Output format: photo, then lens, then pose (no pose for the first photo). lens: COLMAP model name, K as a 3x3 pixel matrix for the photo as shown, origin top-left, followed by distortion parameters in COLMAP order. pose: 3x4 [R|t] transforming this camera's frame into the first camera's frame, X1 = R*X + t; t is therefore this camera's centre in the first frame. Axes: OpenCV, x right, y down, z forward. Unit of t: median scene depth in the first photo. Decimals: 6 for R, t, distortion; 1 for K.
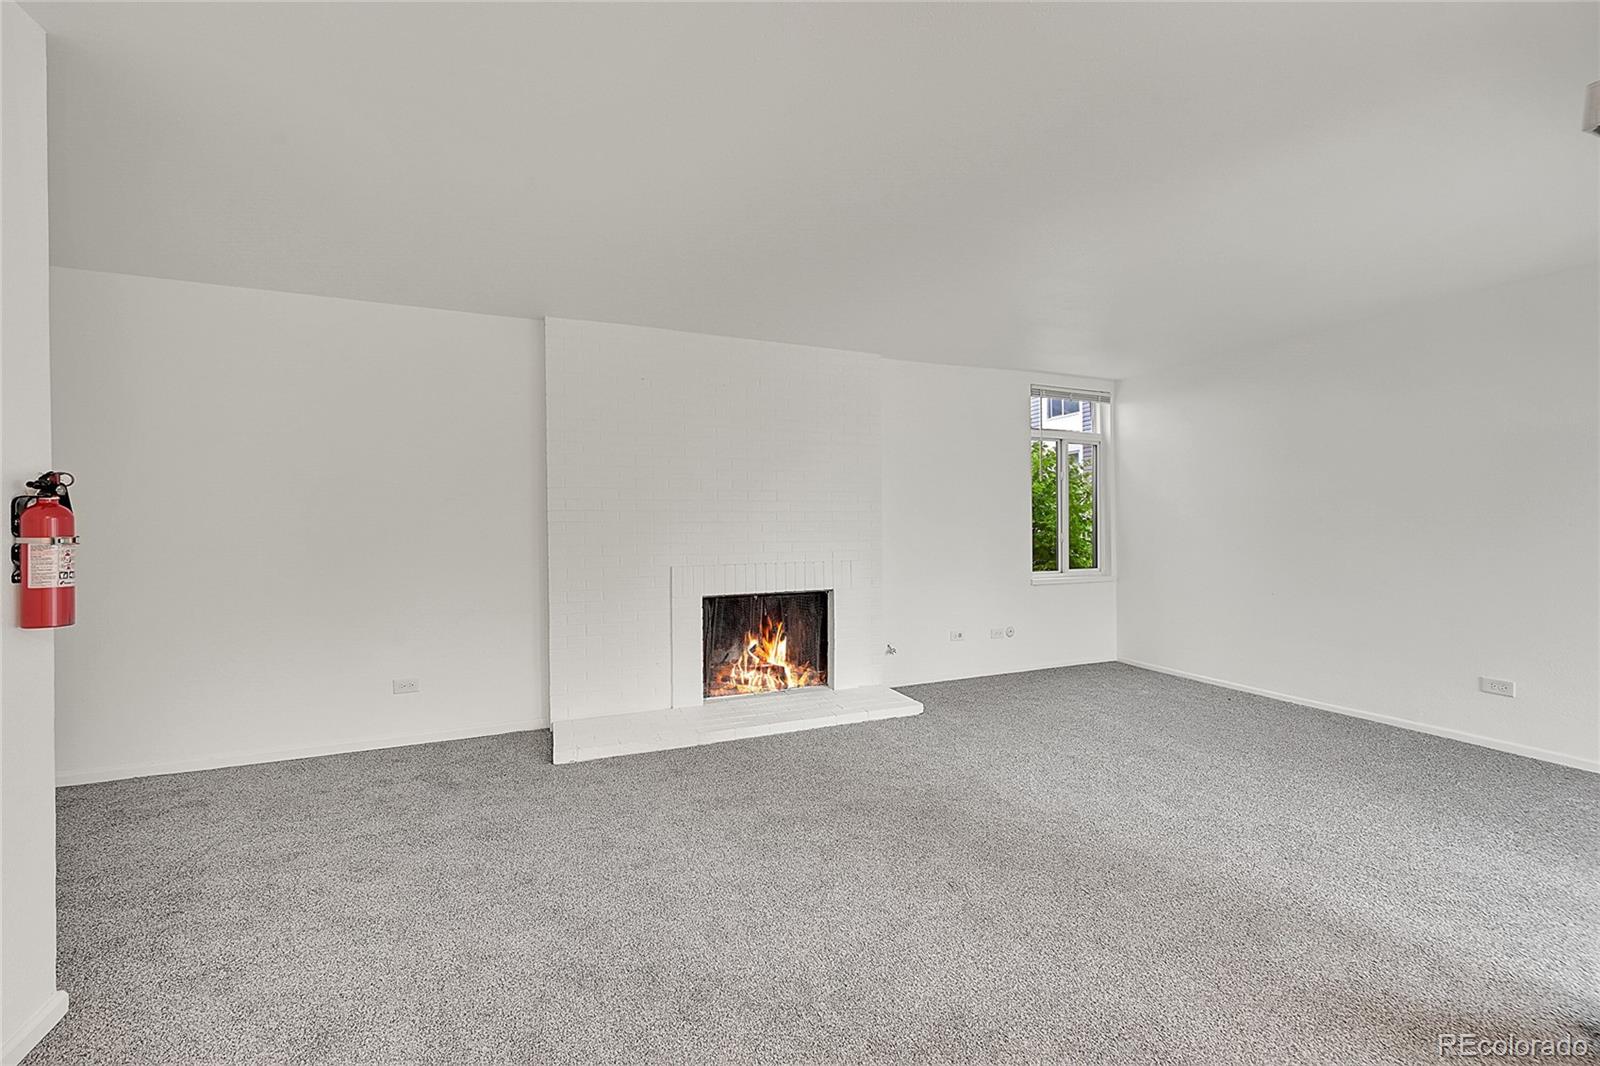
lens RADIAL K [[630.4, 0, 801.0], [0, 630.4, 531.3], [0, 0, 1]] dist [-0.000594, -0.000047]
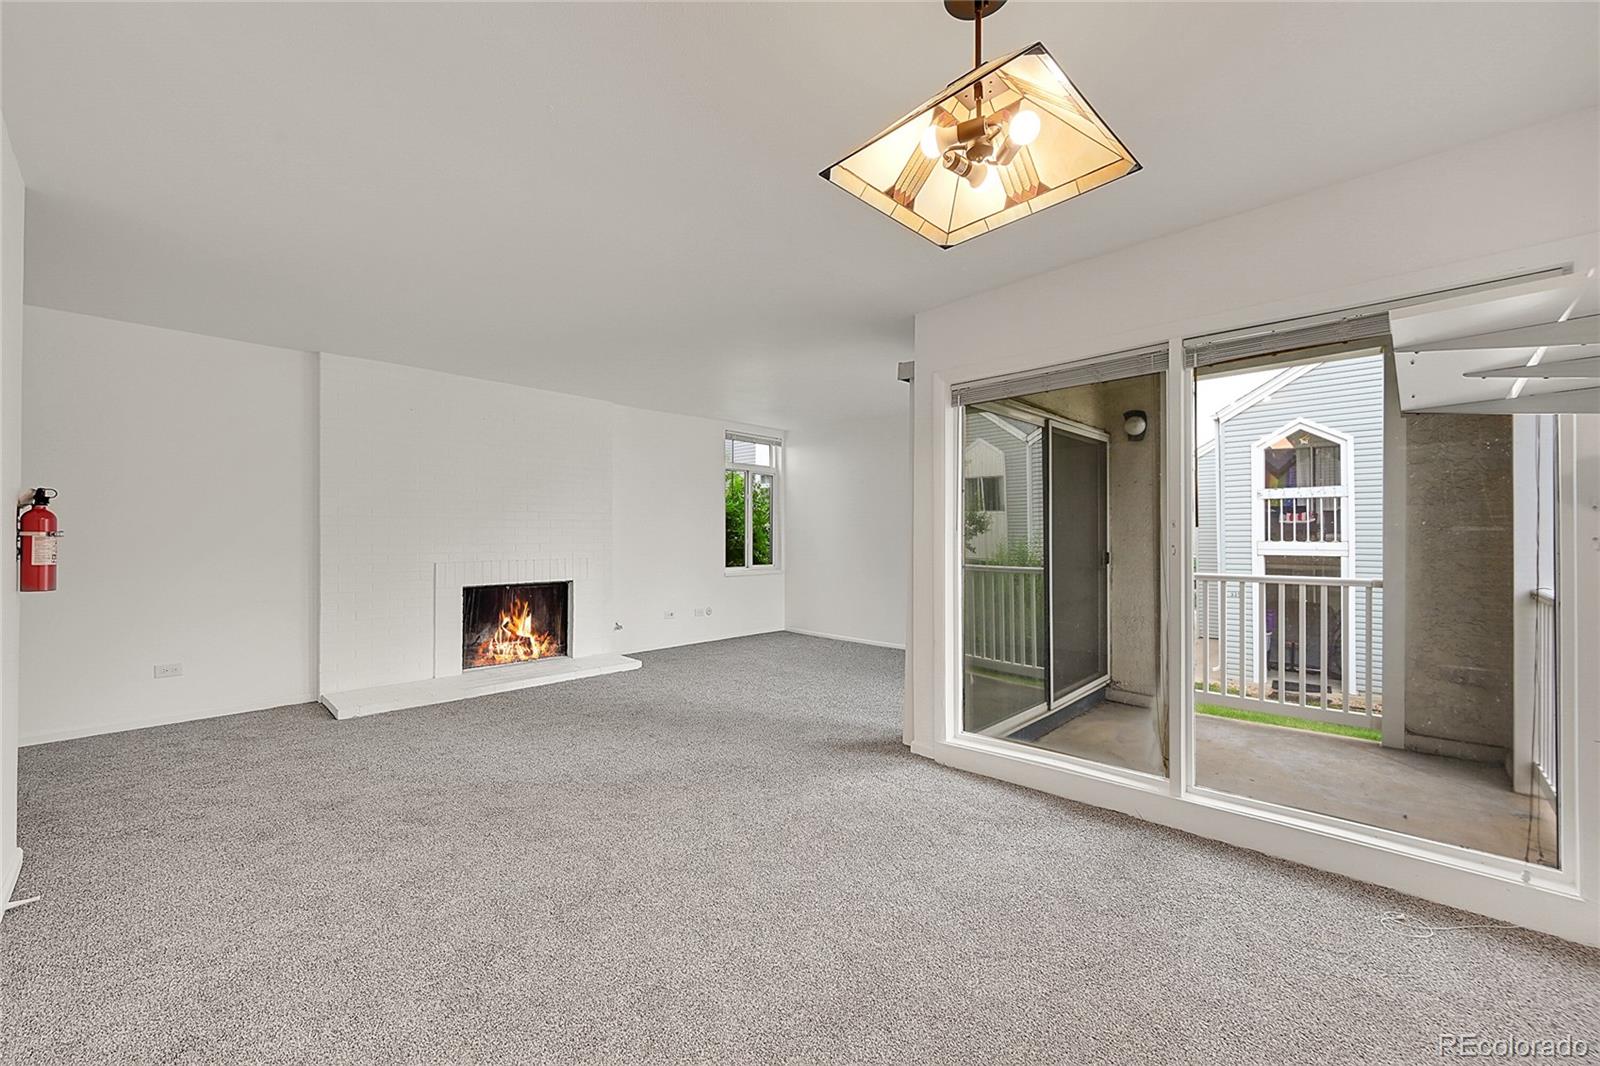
lens RADIAL K [[630.4, 0, 801.0], [0, 630.4, 531.3], [0, 0, 1]] dist [-0.000594, -0.000047]
pose [[0.913454, 0.012093, 0.406763, -0.053464], [-0.007063, 0.999879, -0.013864, 0.006018], [-0.406882, 0.009791, 0.913428, -0.411571]]
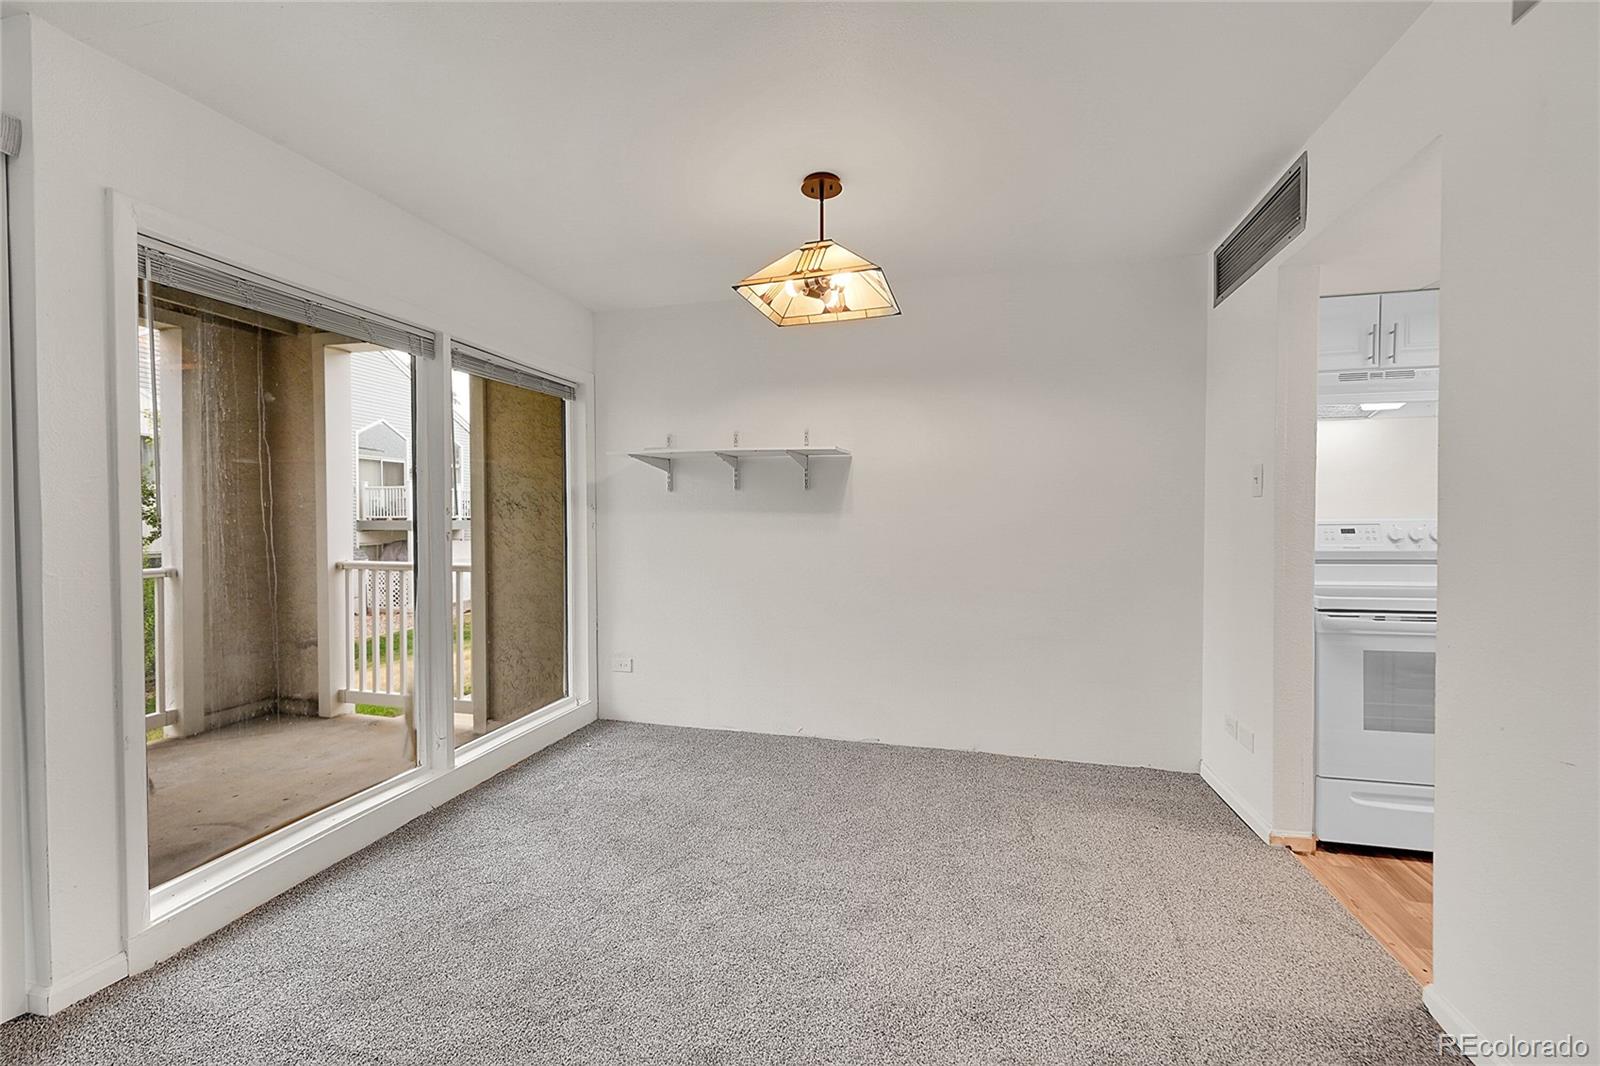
lens RADIAL K [[630.4, 0, 801.0], [0, 630.4, 531.3], [0, 0, 1]] dist [-0.000594, -0.000047]
pose [[-0.804089, 0.000278, 0.594508, -0.154956], [0.011980, 0.999804, 0.015736, 0.001579], [-0.594388, 0.019775, -0.803935, 0.348054]]
